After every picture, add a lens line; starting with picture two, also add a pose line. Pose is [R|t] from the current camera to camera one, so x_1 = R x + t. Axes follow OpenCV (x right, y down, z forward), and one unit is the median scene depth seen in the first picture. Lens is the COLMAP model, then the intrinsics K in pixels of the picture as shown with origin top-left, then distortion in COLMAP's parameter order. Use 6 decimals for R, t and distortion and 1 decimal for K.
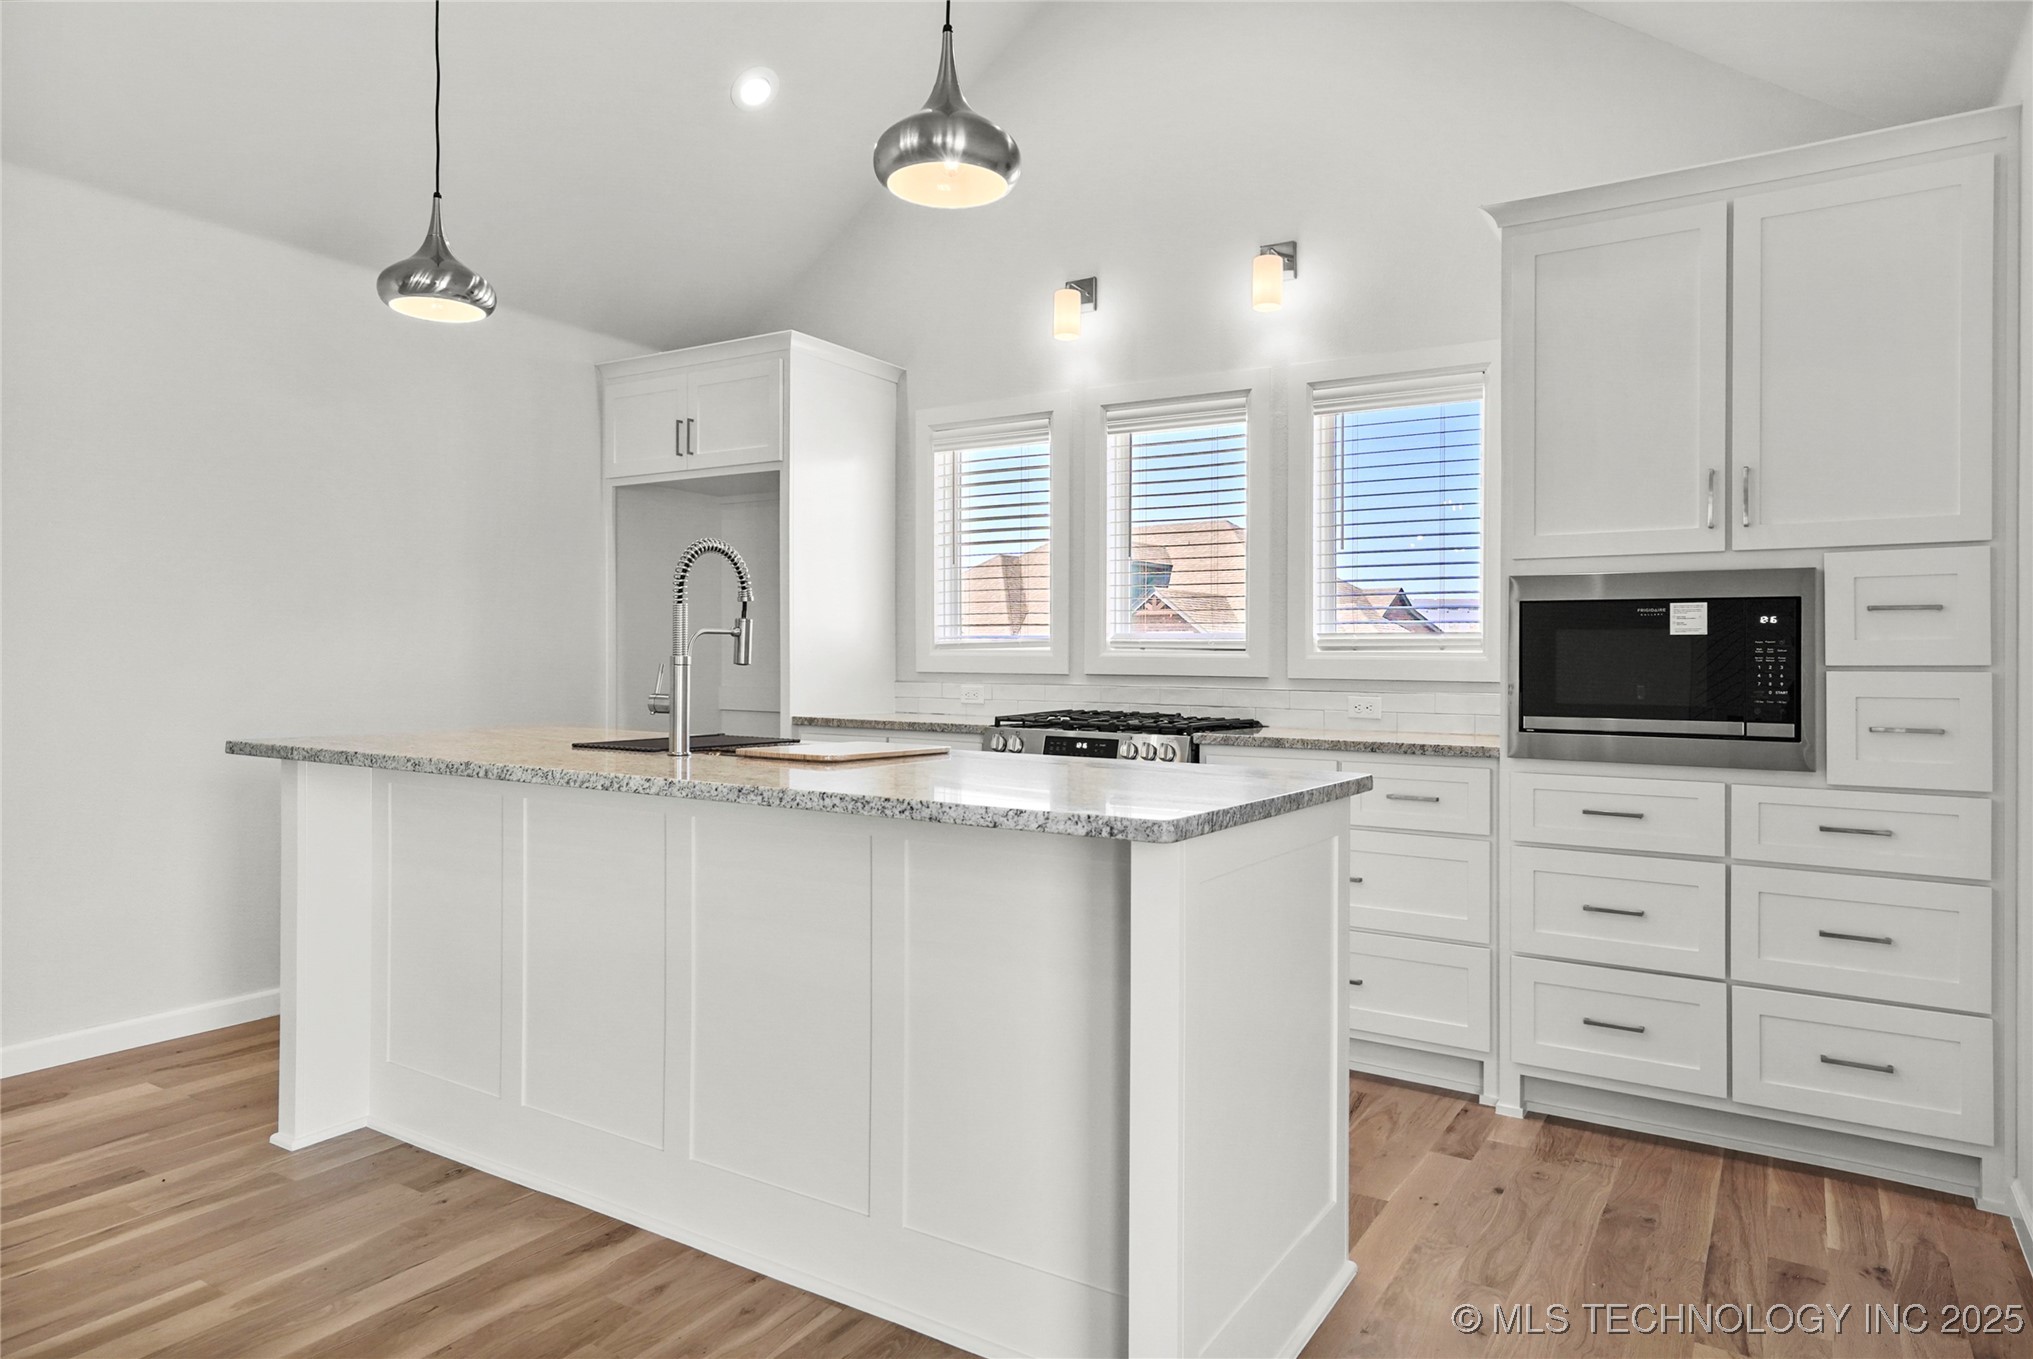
lens RADIAL K [[1261.3, 0, 1134.6], [0, 1261.3, 645.7], [0, 0, 1]] dist [0.055382, -0.000169]
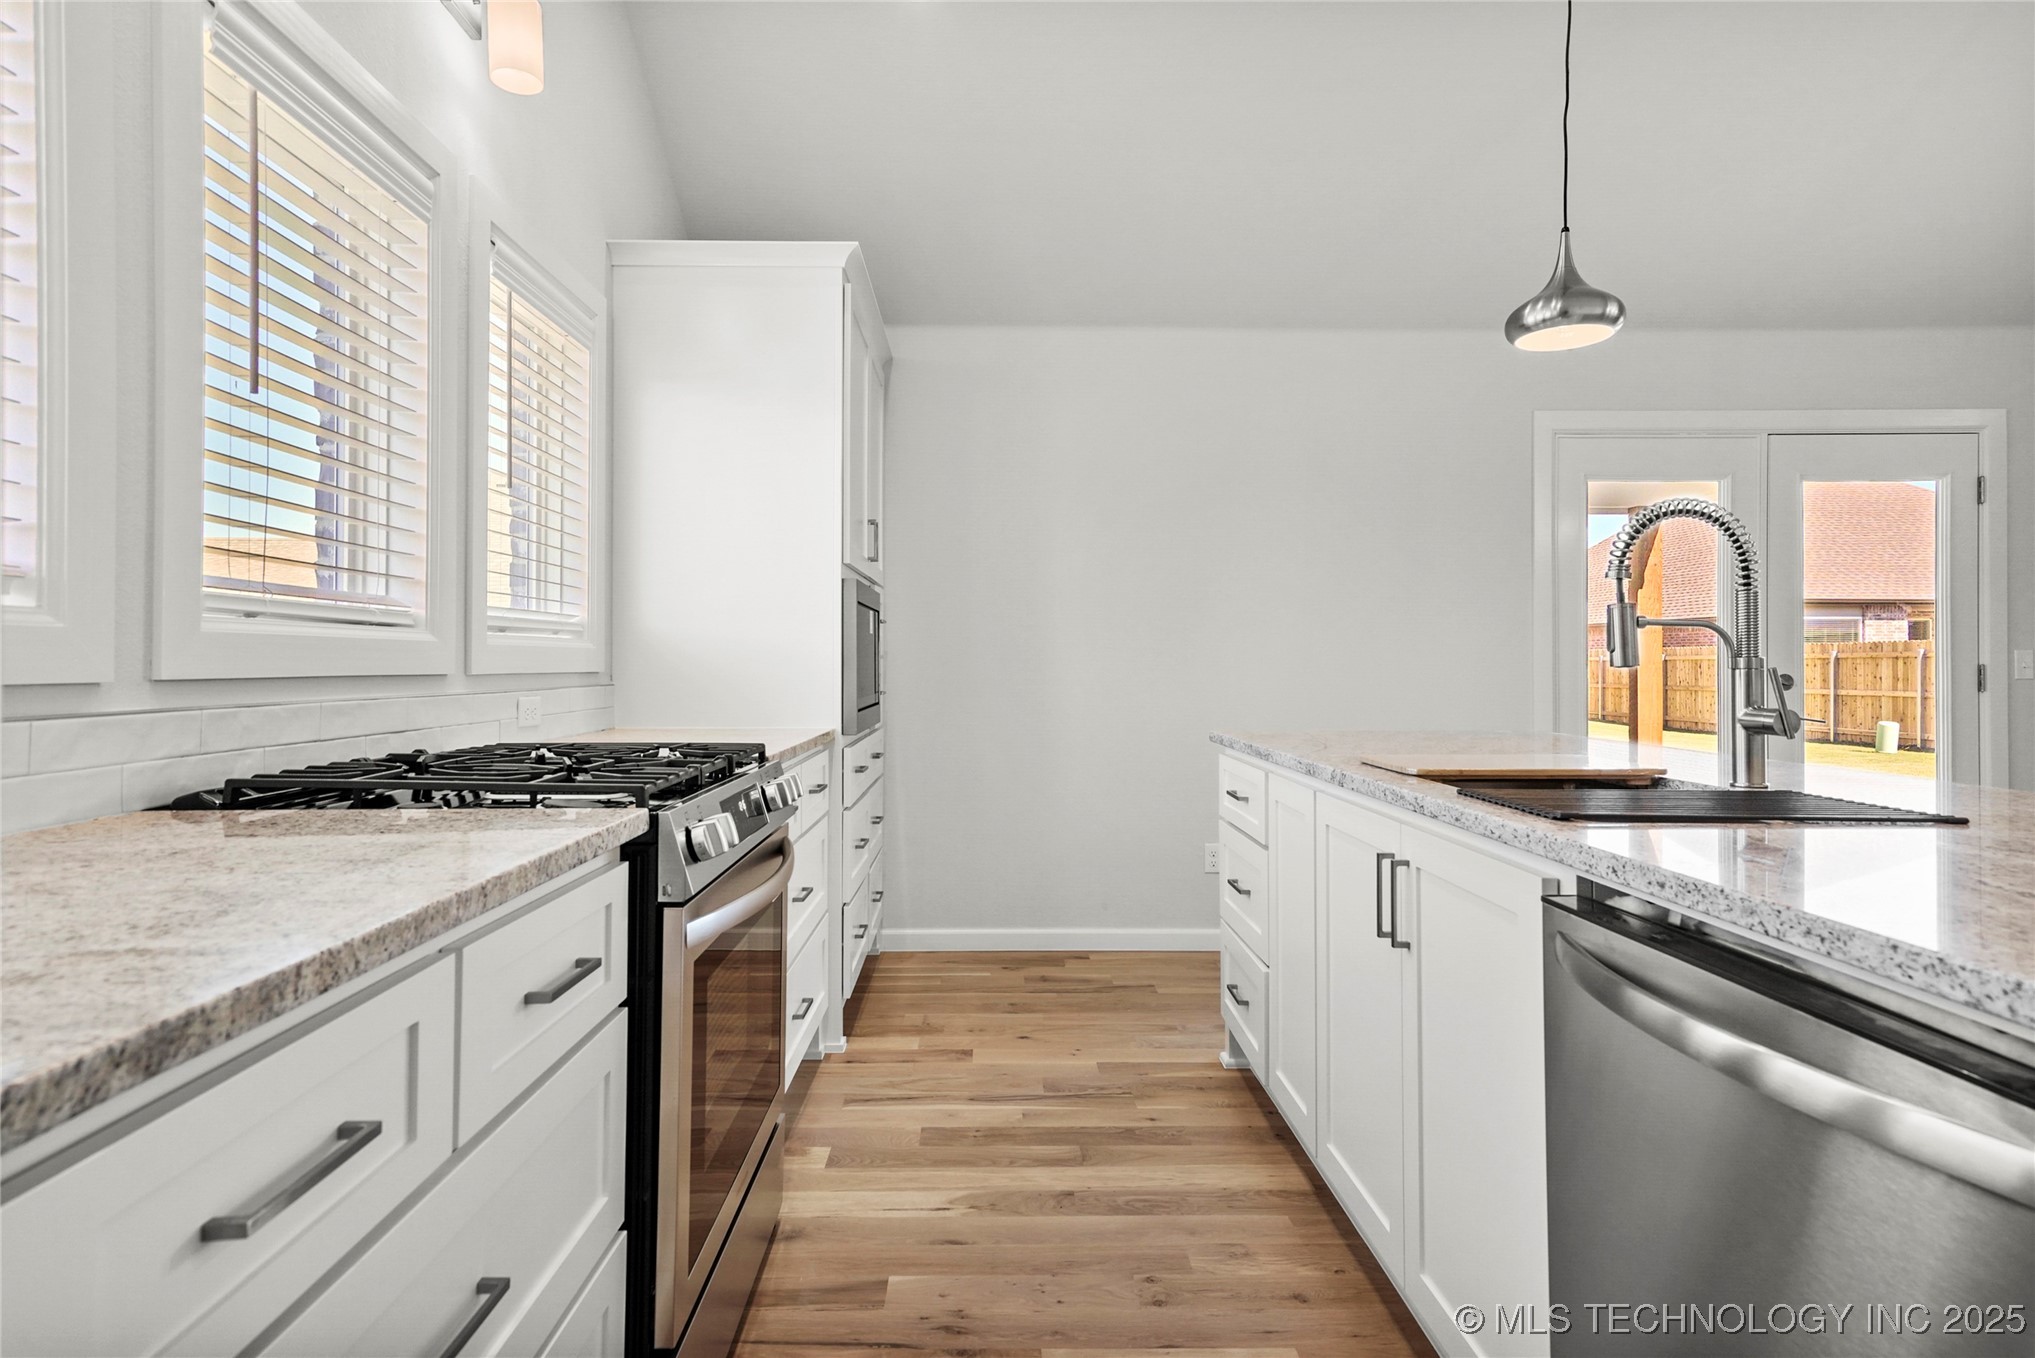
lens RADIAL K [[1046.0, 0, 1014.3], [0, 1046.0, 639.5], [0, 0, 1]] dist [0.034433, 0.000332]
pose [[-0.489635, -0.000066, 0.871927, -0.604472], [-0.026652, 0.999534, -0.014891, 0.012425], [-0.871520, -0.030530, -0.489409, 1.353709]]
